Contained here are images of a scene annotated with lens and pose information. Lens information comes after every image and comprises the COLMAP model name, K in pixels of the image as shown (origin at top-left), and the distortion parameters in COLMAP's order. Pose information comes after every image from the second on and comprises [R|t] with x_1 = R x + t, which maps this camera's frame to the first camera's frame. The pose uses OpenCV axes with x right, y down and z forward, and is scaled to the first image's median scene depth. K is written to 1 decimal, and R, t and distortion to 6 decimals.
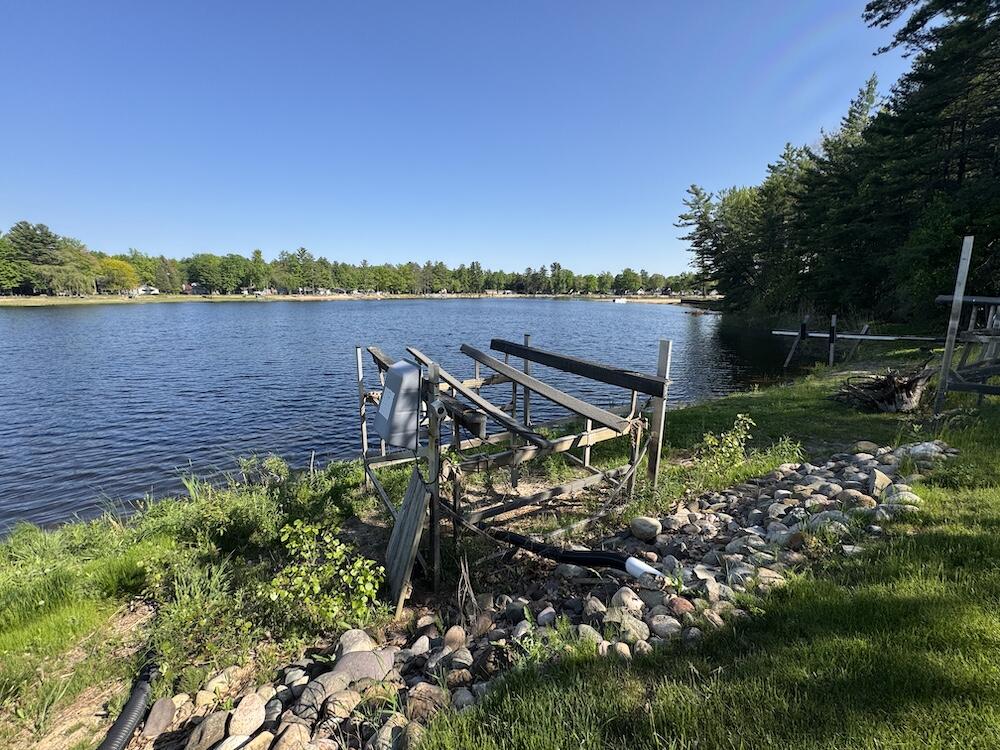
lens RADIAL K [[399.5, 0, 501.5], [0, 399.5, 377.1], [0, 0, 1]] dist [-0.002997, 0.000603]
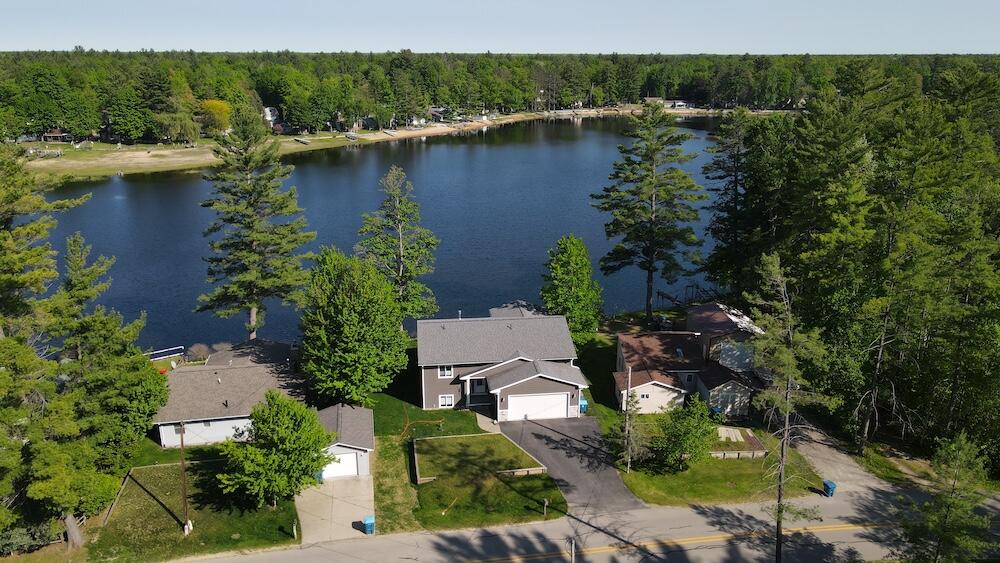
lens RADIAL K [[740.5, 0, 498.9], [0, 740.5, 285.7], [0, 0, 1]] dist [0.006163, 0.026568]
pose [[0.966753, 0.072317, -0.245274, 0.068817], [-0.048882, 0.993753, 0.100329, -0.045649], [0.250998, -0.085004, 0.964248, -0.318755]]
